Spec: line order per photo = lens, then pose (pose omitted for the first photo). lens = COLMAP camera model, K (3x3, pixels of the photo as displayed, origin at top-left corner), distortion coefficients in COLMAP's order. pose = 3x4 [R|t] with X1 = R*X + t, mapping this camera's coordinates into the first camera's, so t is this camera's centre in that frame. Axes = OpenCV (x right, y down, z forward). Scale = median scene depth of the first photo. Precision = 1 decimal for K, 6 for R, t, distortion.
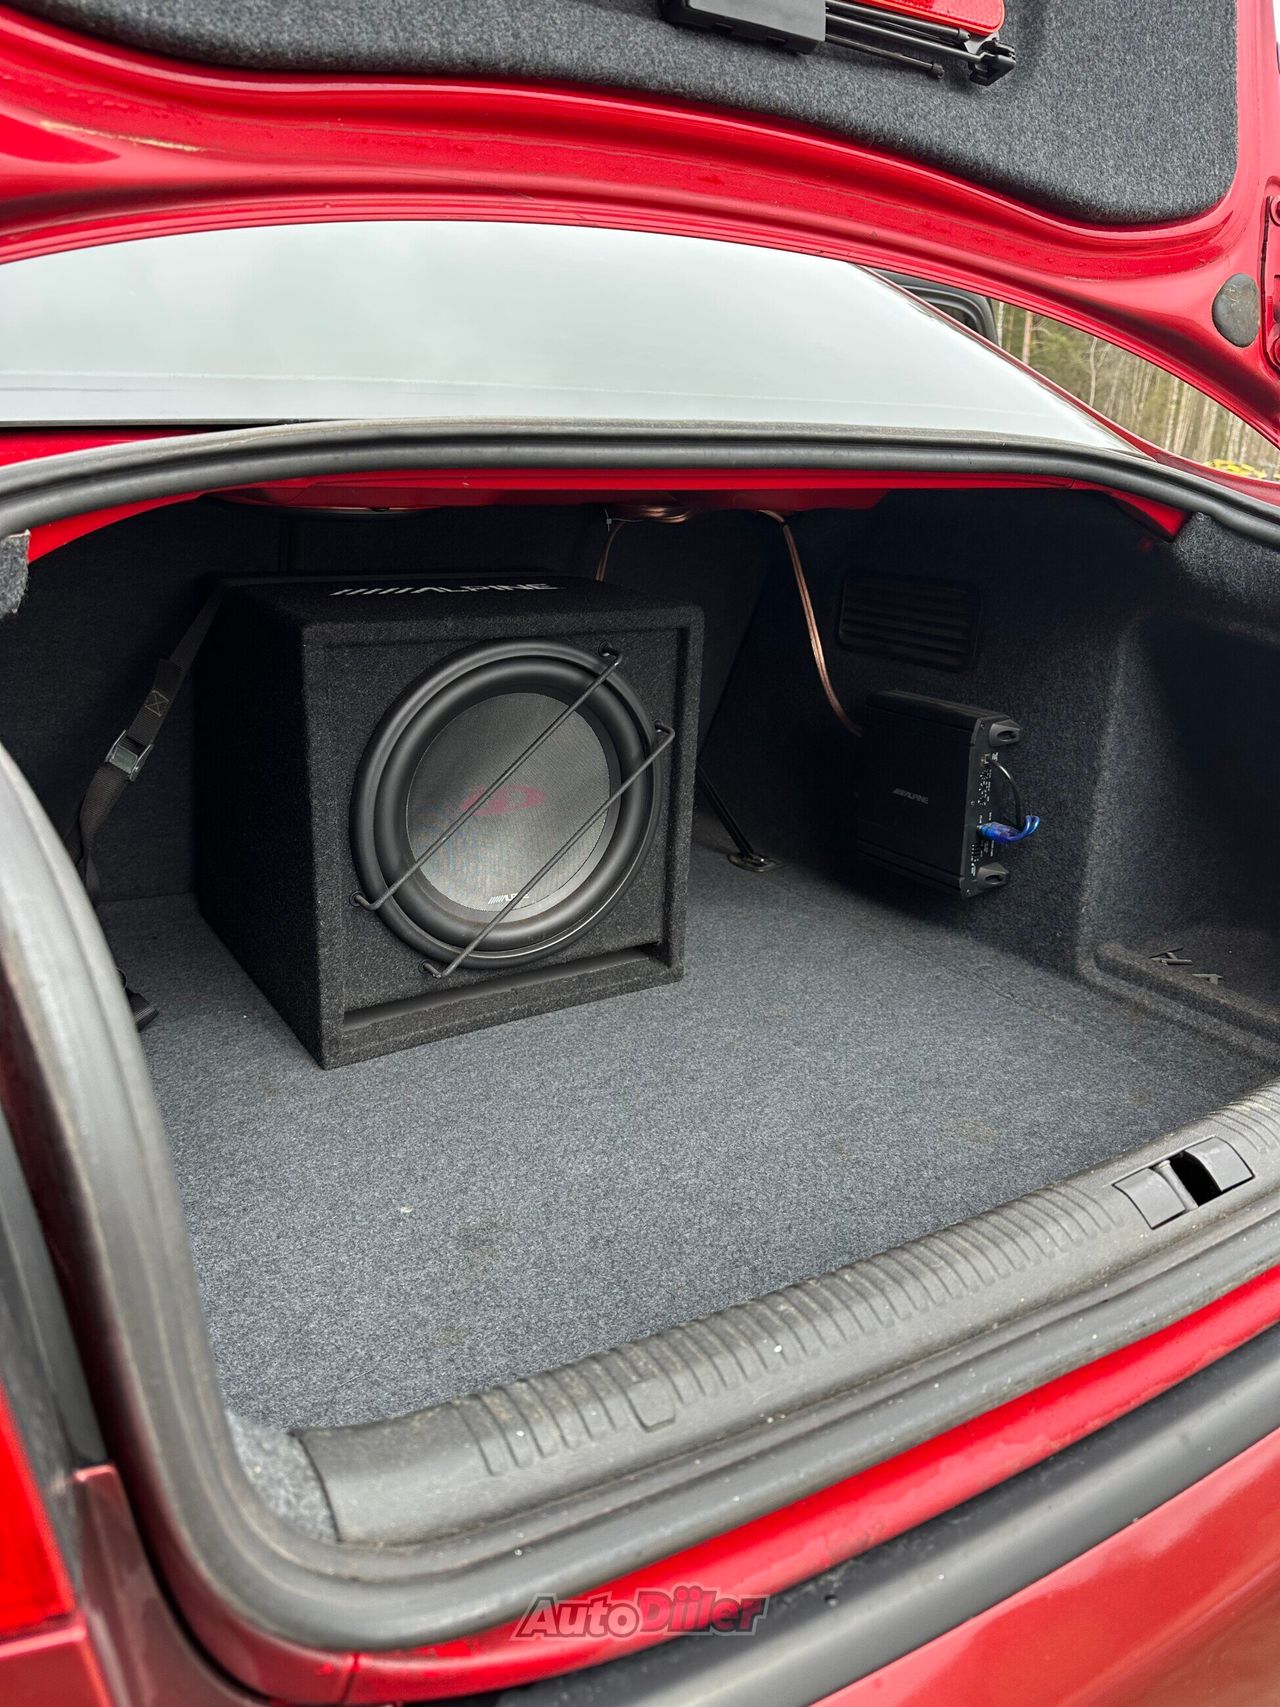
lens RADIAL K [[1193.3, 0, 640.0], [0, 1193.3, 853.5], [0, 0, 1]] dist [0.037800, -0.031952]
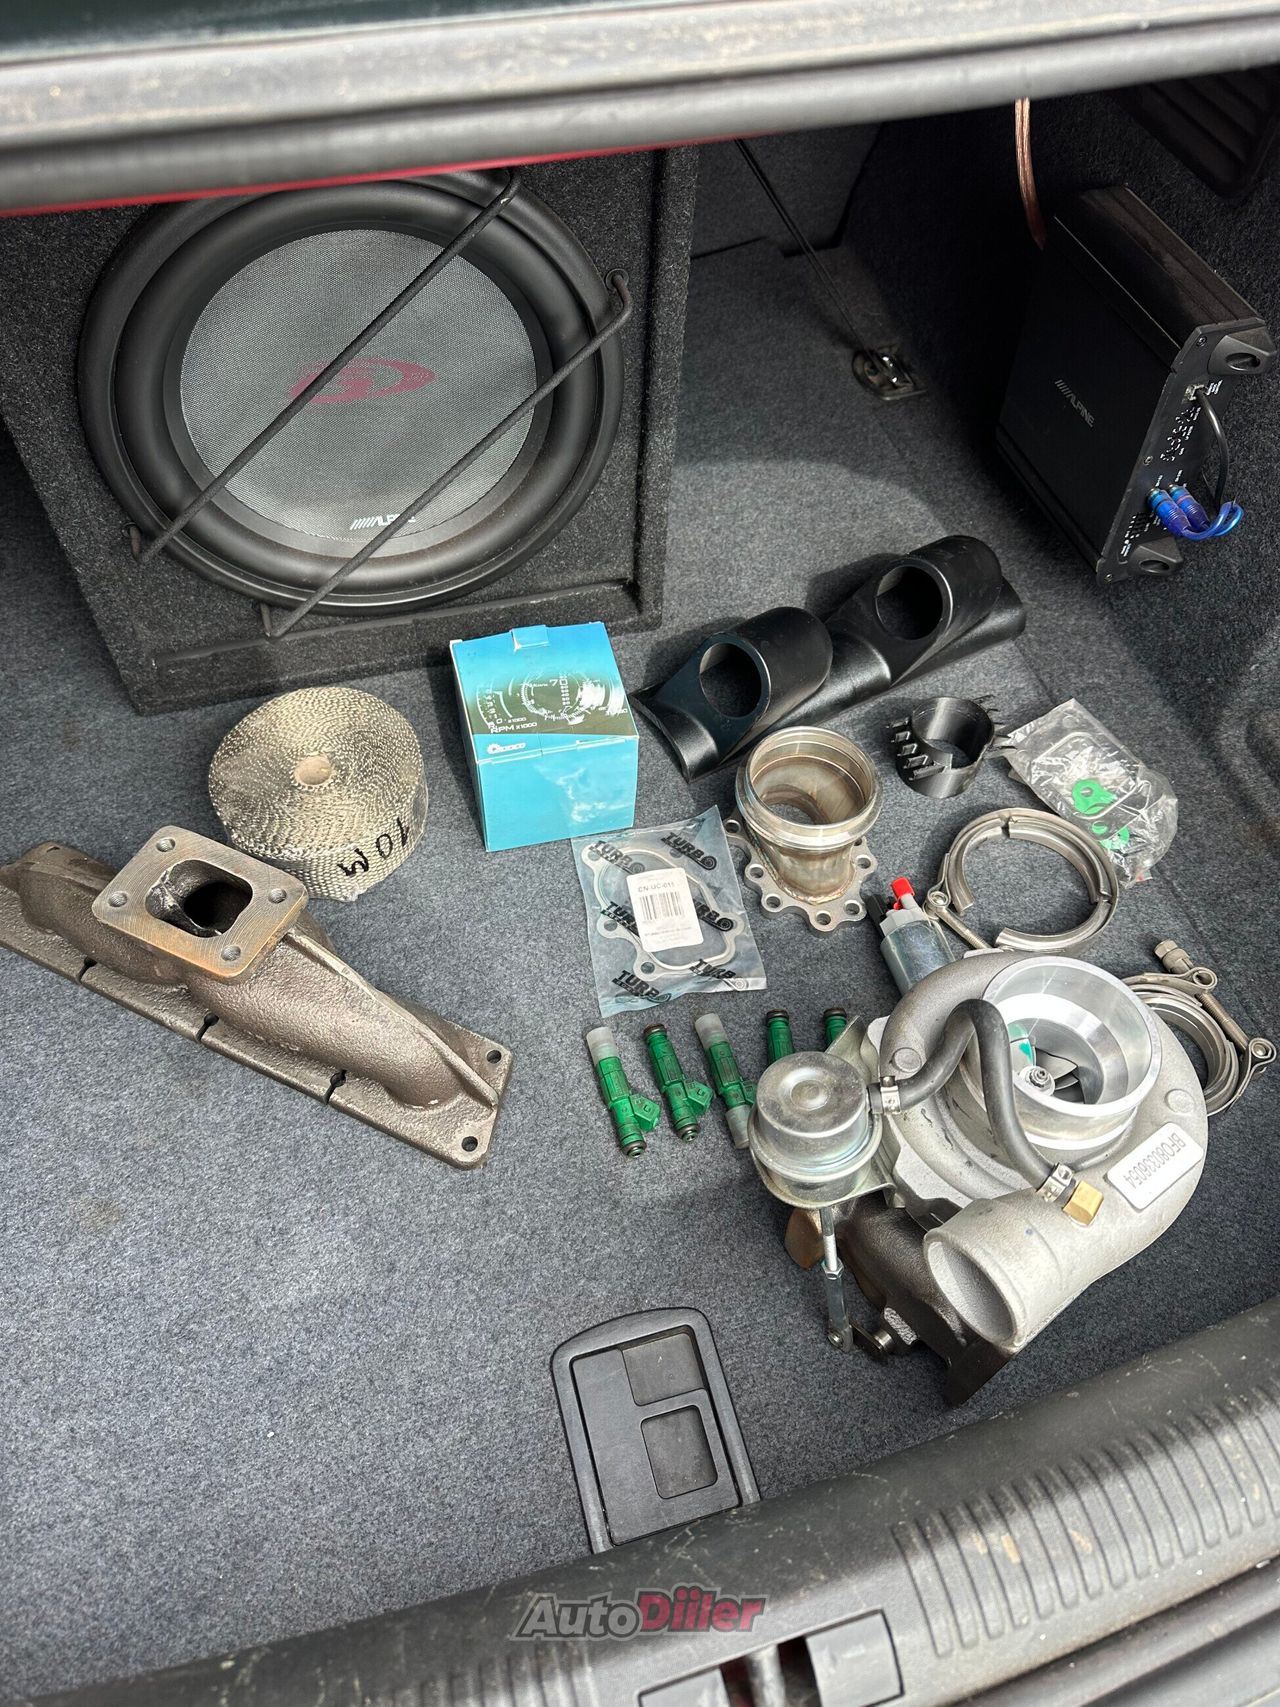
lens RADIAL K [[1199.5, 0, 684.1], [0, 1199.5, 855.9], [0, 0, 1]] dist [0.003543, -0.001108]
pose [[0.961651, 0.237004, -0.138042, 0.198633], [-0.110660, 0.795784, 0.595384, -0.240091], [0.250960, -0.557276, 0.791494, 0.371088]]
